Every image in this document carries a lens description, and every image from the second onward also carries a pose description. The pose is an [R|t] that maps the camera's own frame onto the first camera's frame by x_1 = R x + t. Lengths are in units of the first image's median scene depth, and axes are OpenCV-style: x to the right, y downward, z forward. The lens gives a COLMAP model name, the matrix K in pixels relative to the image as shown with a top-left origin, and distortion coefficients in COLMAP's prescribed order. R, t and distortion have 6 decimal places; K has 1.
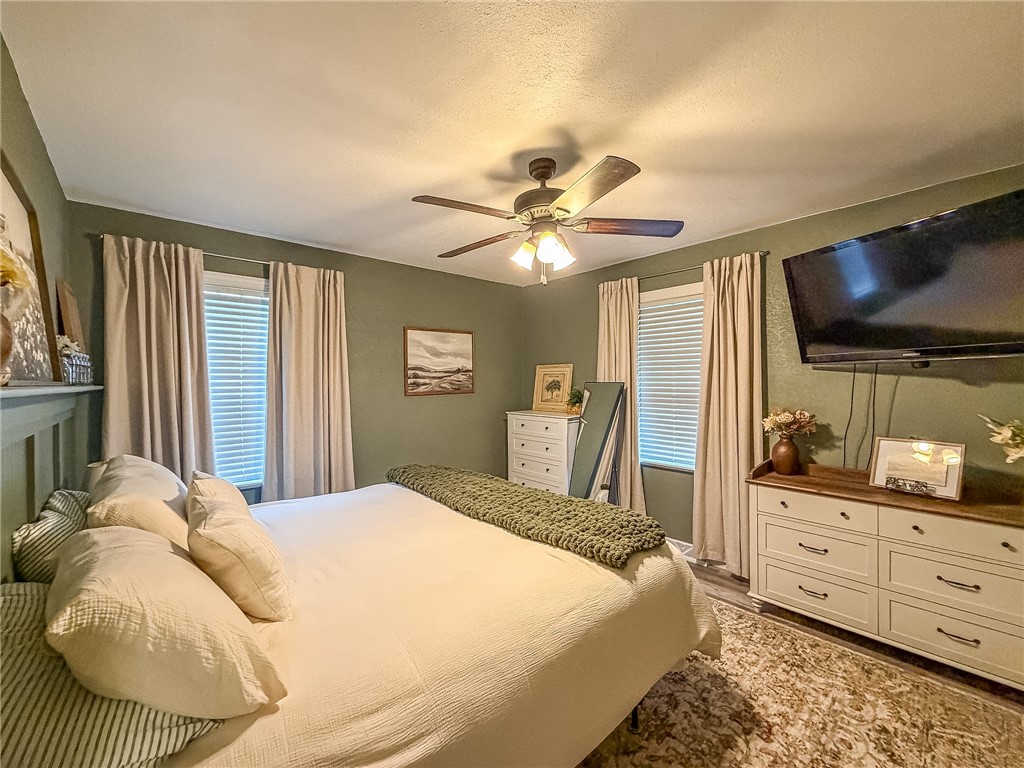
lens RADIAL K [[422.6, 0, 511.6], [0, 422.6, 387.5], [0, 0, 1]] dist [-0.001505, -0.000162]
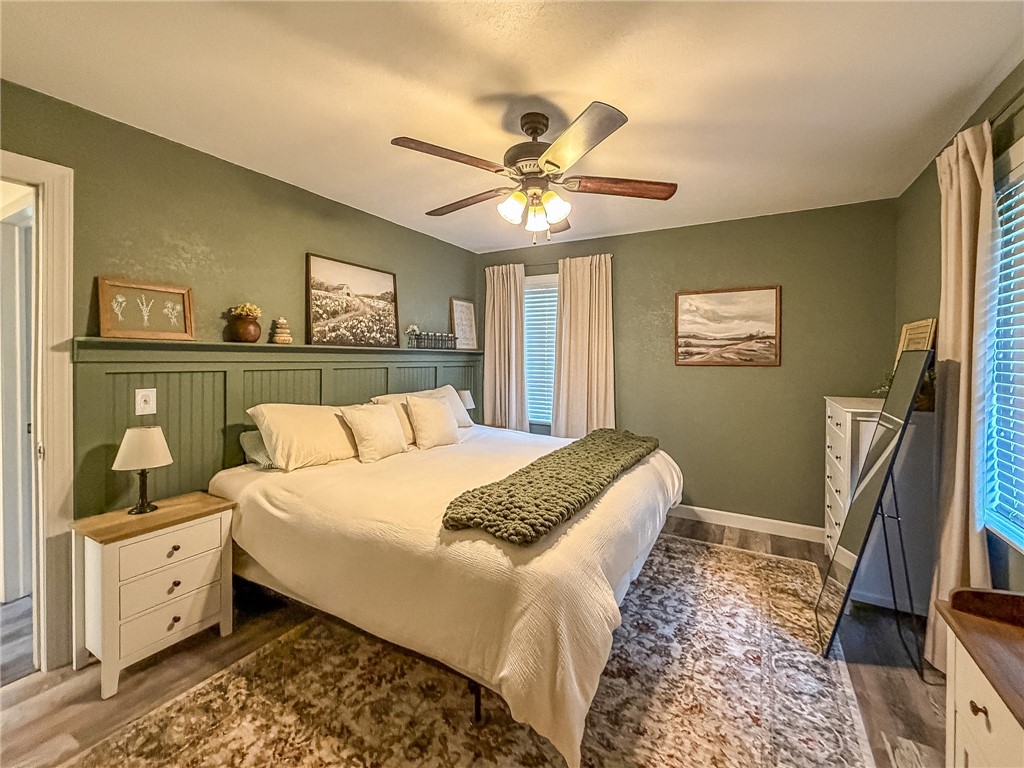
lens RADIAL K [[420.7, 0, 511.5], [0, 420.7, 365.0], [0, 0, 1]] dist [0.001939, 0.000304]
pose [[0.315484, 0.030595, -0.948438, 0.527275], [-0.026545, 0.999374, 0.023408, 0.006177], [0.948560, 0.017792, 0.316098, 0.350242]]
